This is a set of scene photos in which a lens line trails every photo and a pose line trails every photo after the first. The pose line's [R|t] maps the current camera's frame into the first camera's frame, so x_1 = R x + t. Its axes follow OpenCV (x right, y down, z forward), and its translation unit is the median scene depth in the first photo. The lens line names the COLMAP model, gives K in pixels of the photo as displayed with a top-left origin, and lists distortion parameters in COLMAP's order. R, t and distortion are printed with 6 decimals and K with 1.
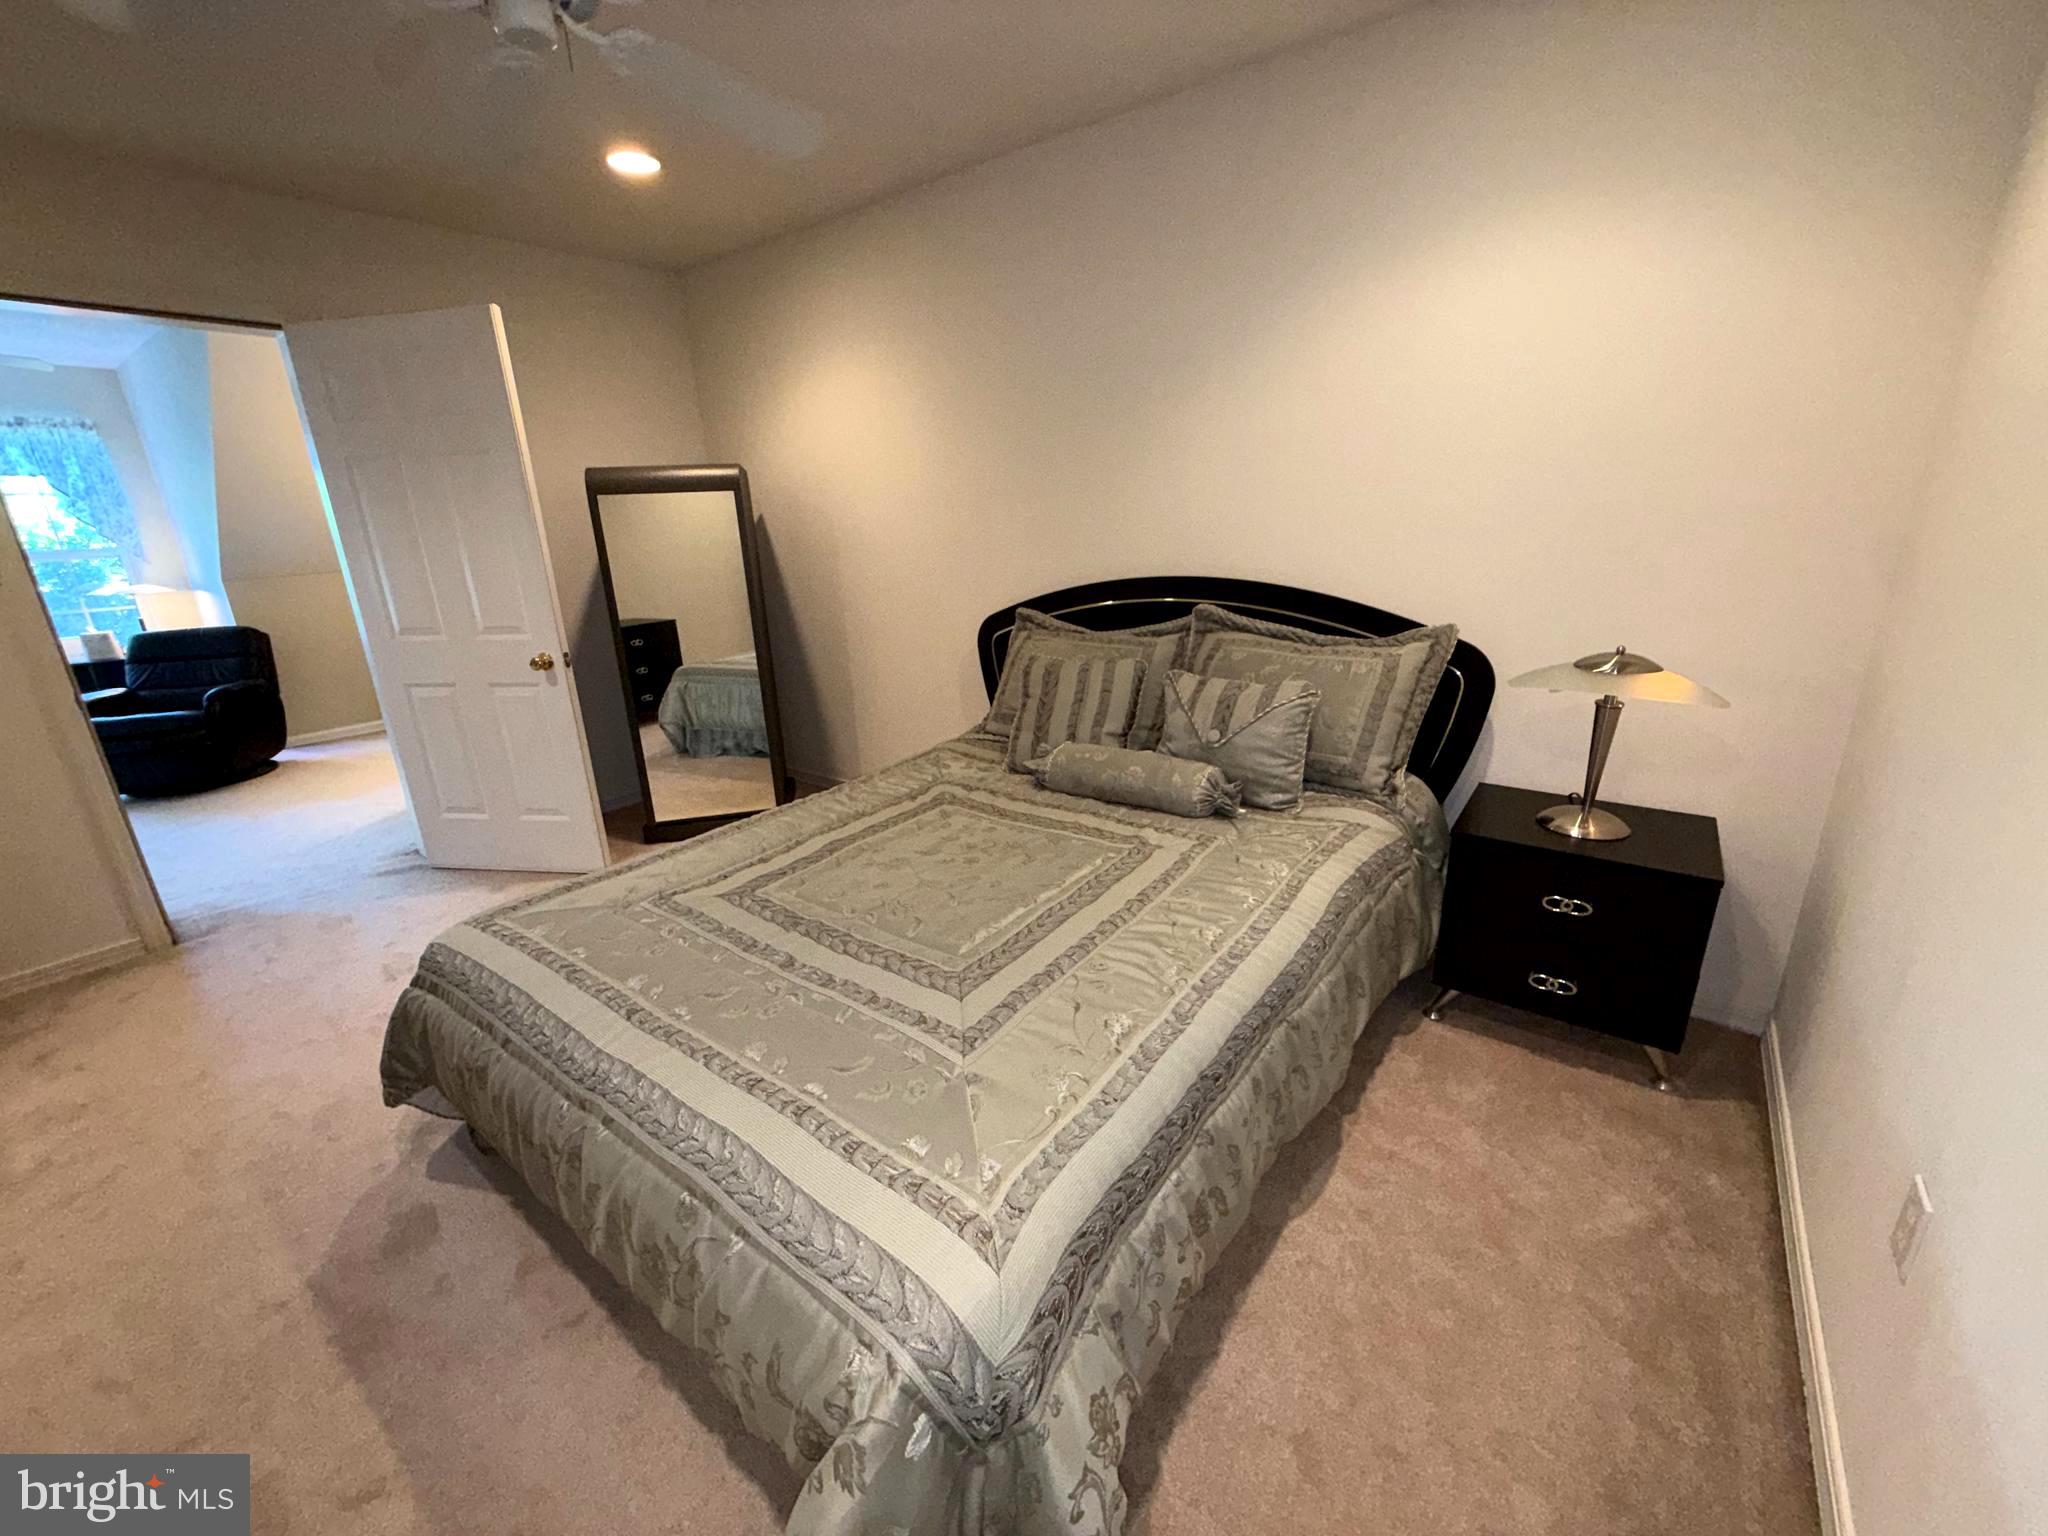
lens RADIAL K [[817.6, 0, 1023.9], [0, 817.6, 764.2], [0, 0, 1]] dist [0.000174, -0.000129]
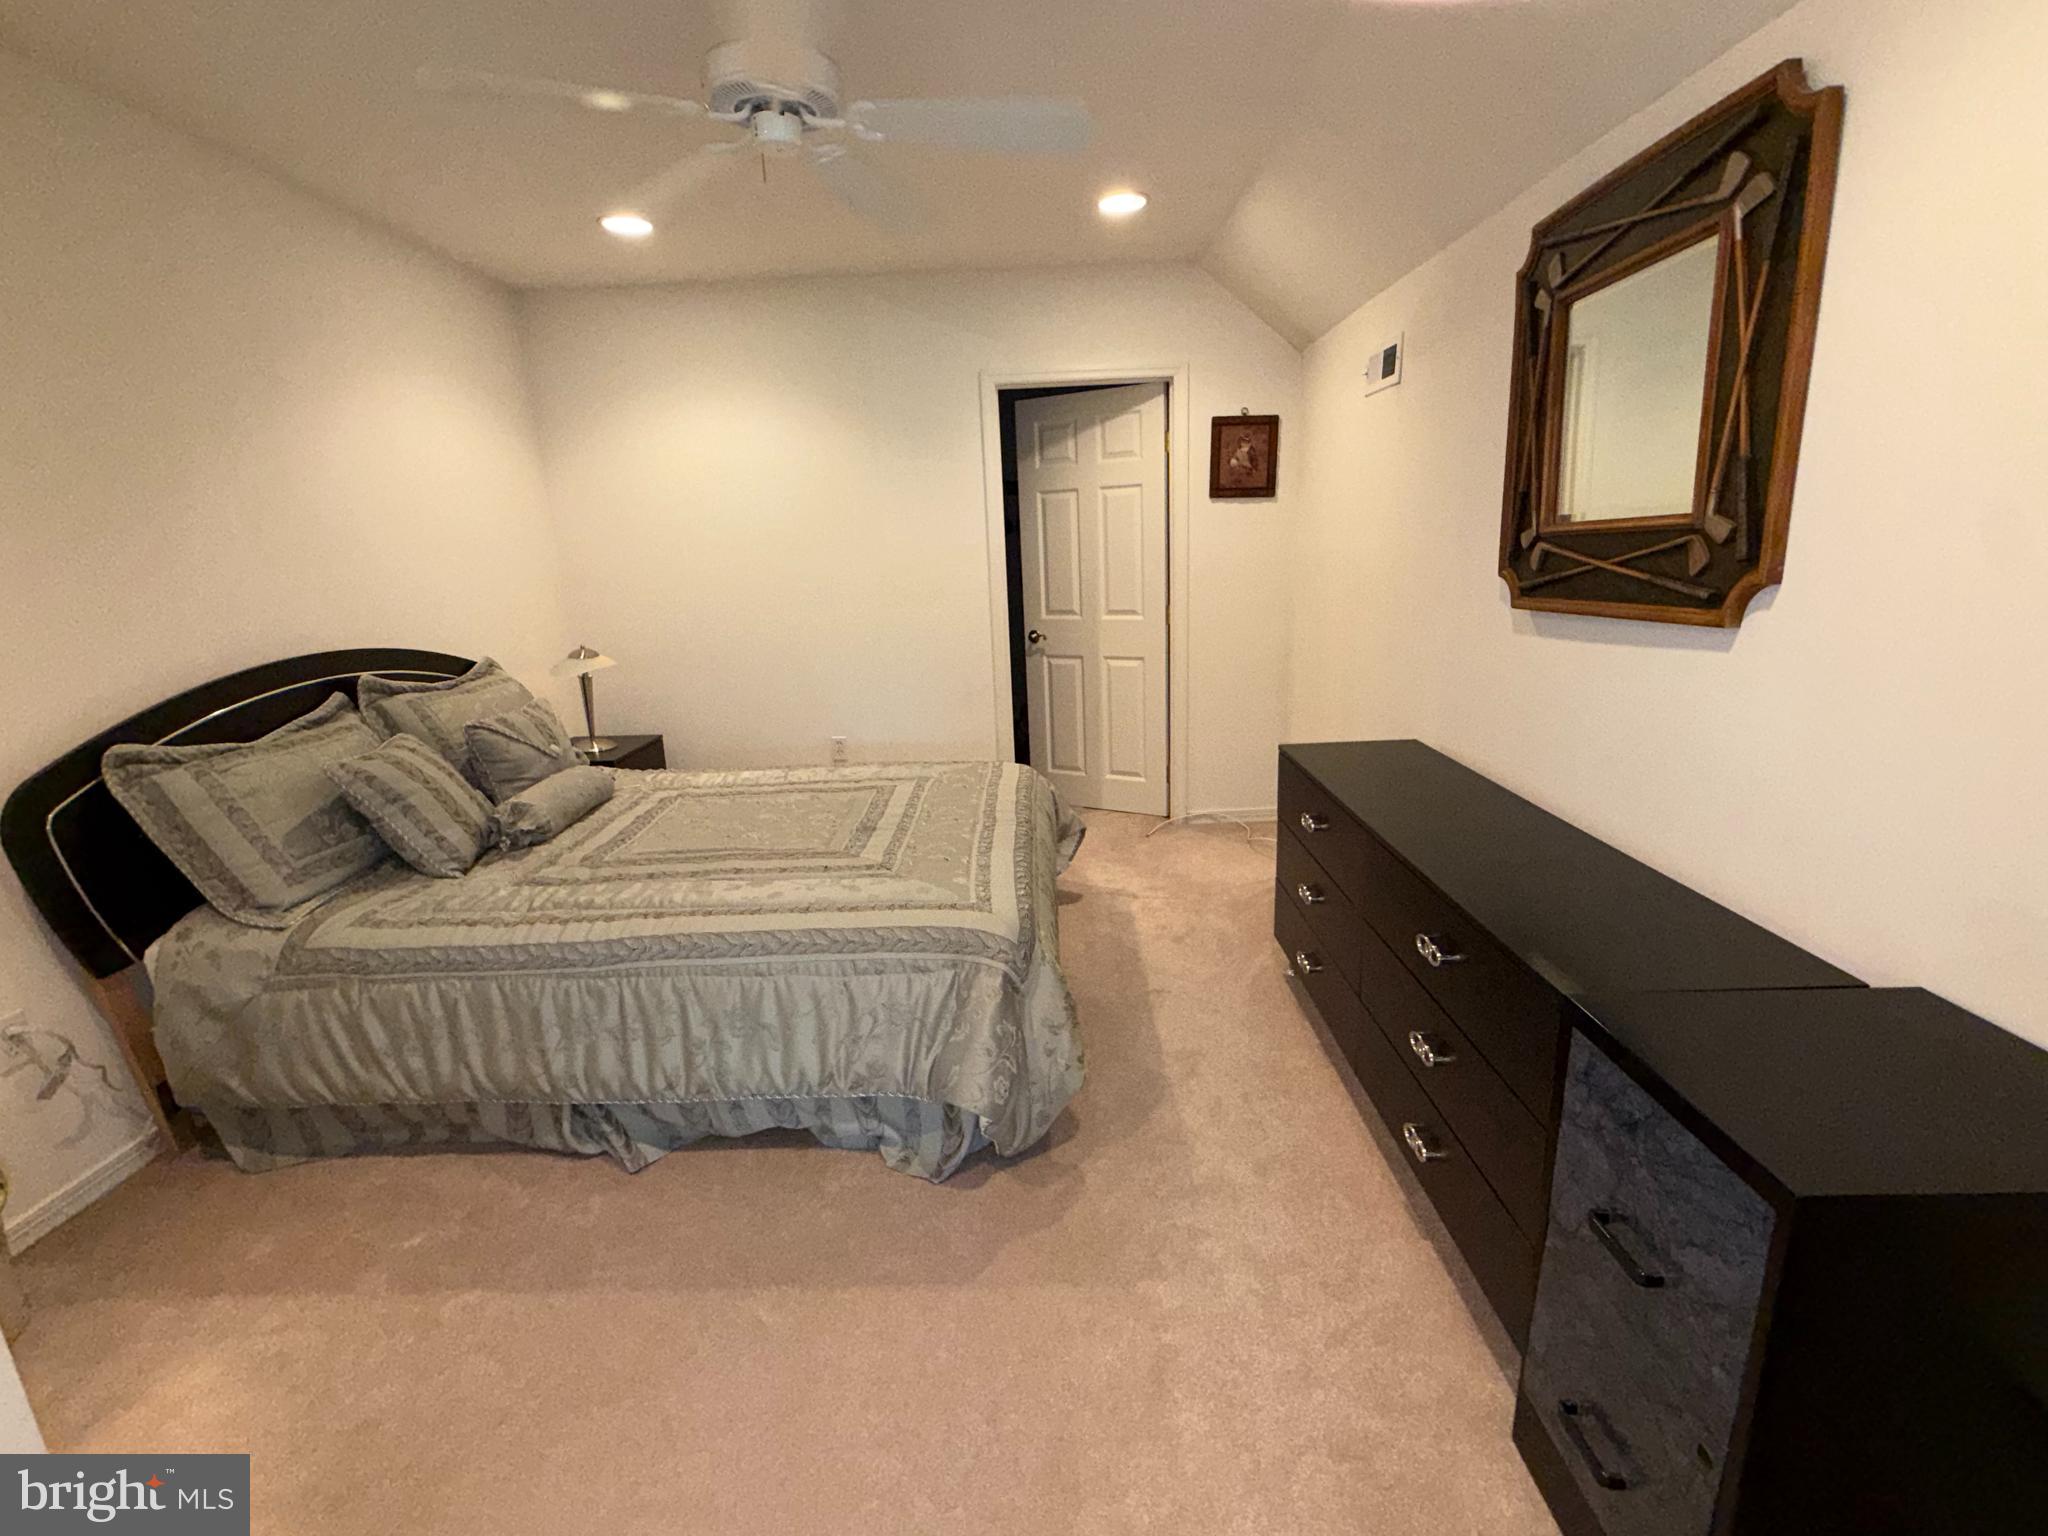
lens RADIAL K [[913.1, 0, 1018.1], [0, 913.1, 762.4], [0, 0, 1]] dist [-0.000567, -0.000677]
pose [[-0.596482, -0.125213, 0.792799, -1.190222], [0.305387, 0.878059, 0.368445, -0.288989], [-0.742259, 0.461881, -0.485508, 1.084072]]
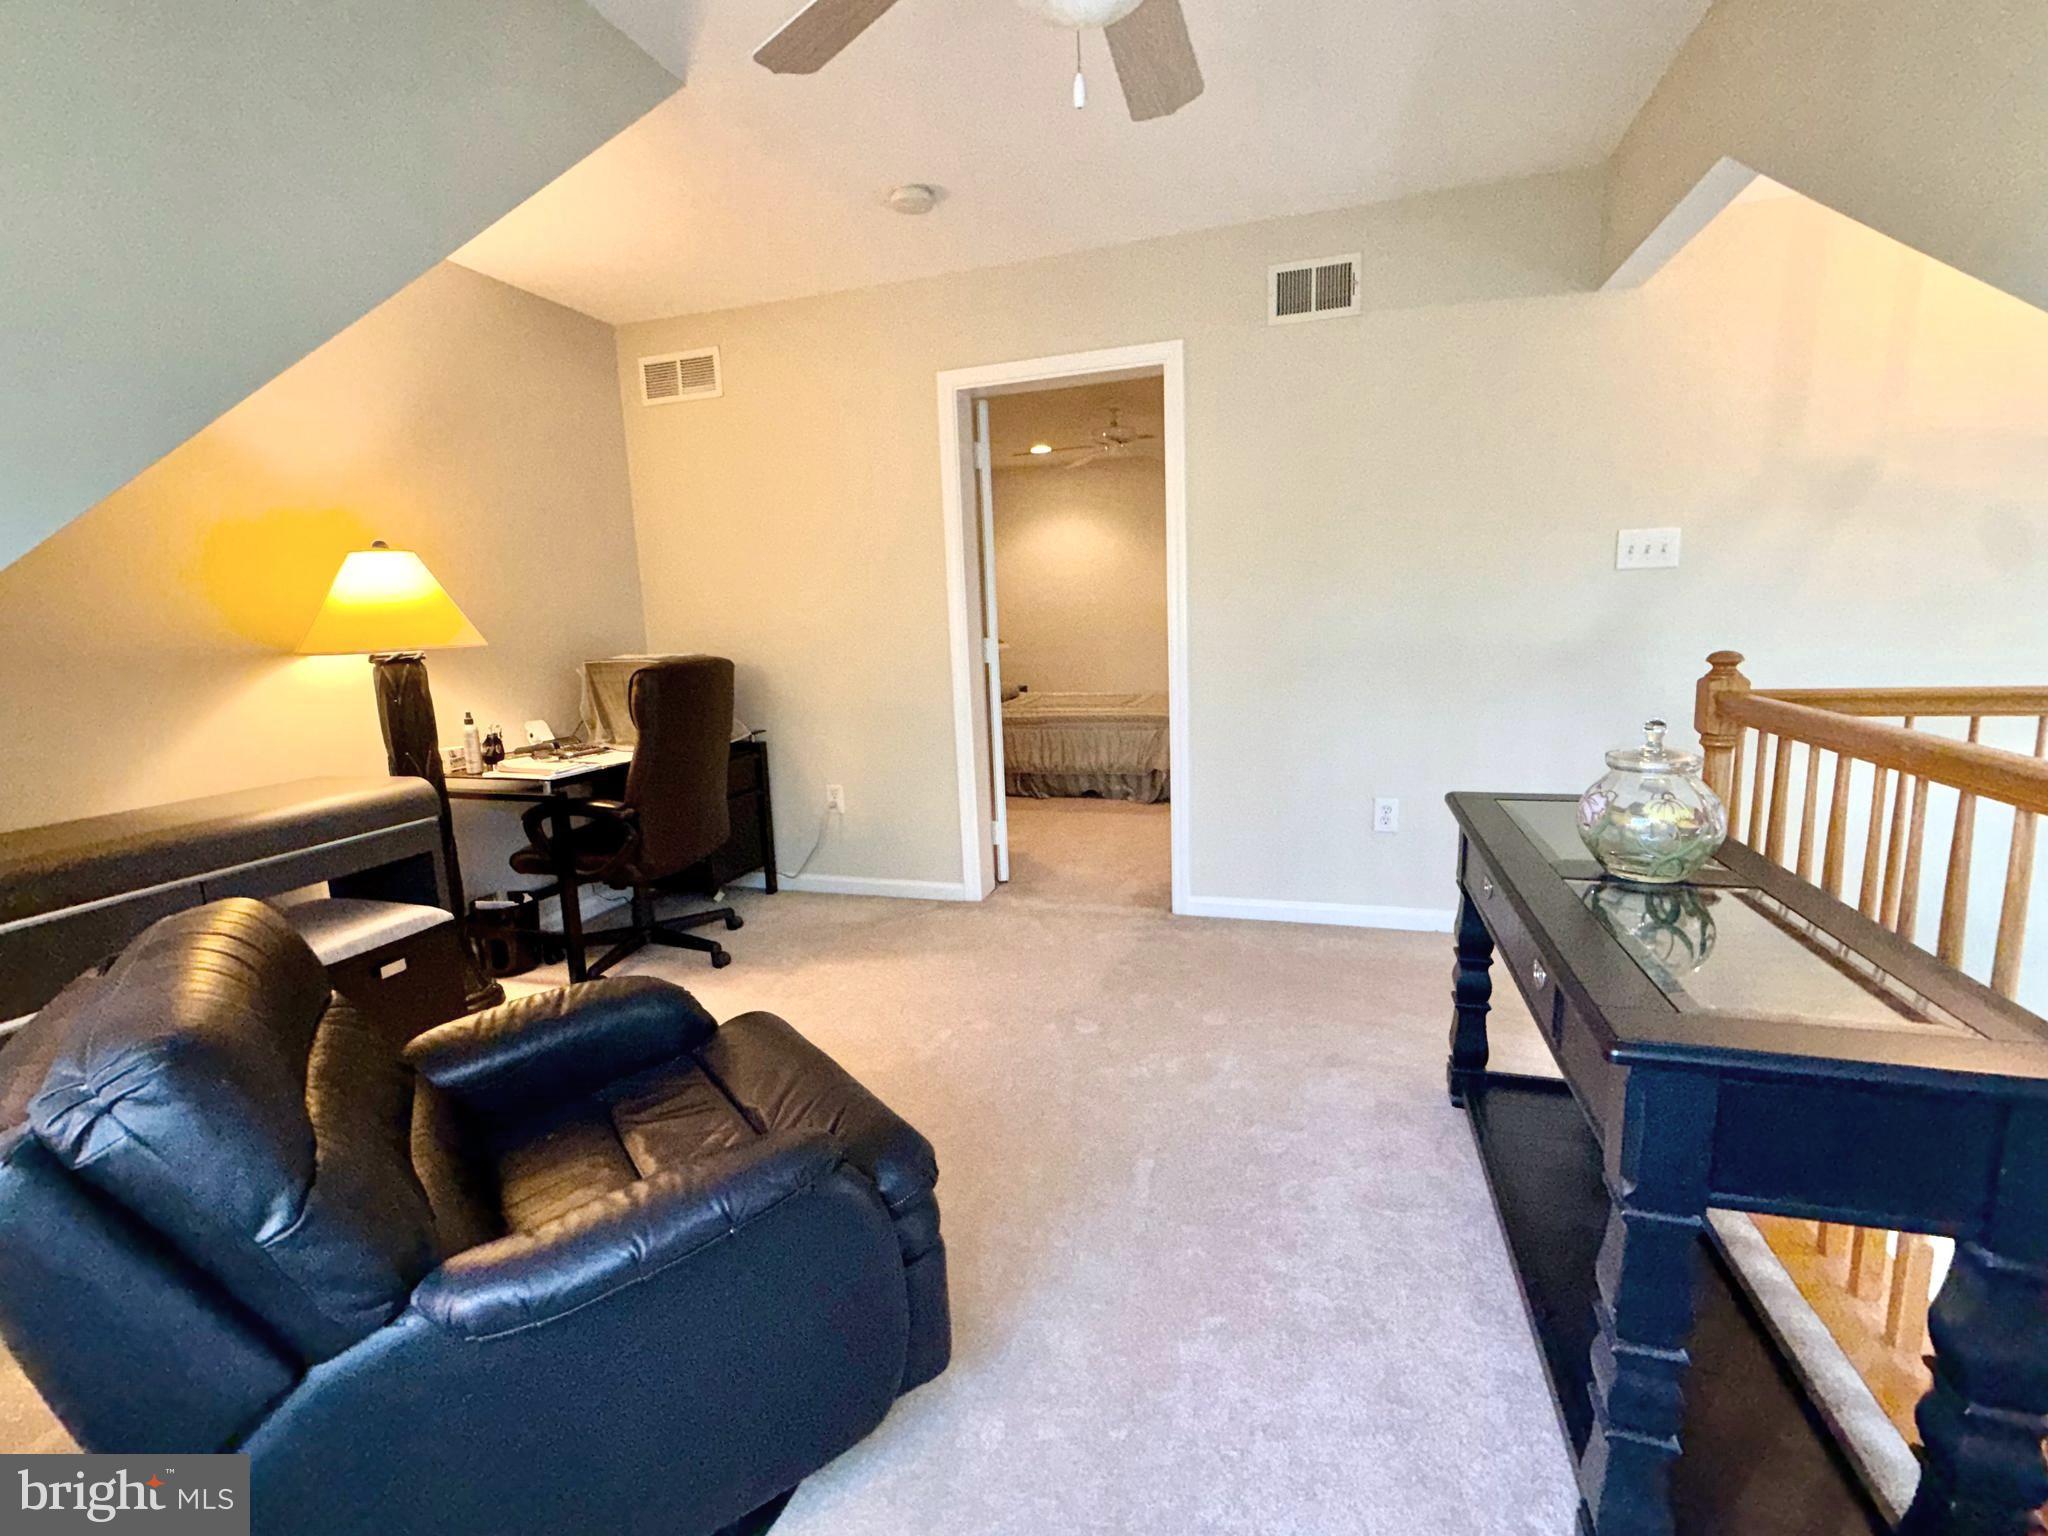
lens RADIAL K [[913.1, 0, 1015.7], [0, 913.1, 765.3], [0, 0, 1]] dist [-0.000567, -0.000677]
pose [[-0.330251, -0.107084, 0.937799, -2.697165], [0.339048, 0.913777, 0.223738, -0.407373], [-0.880898, 0.391848, -0.265469, 1.831364]]
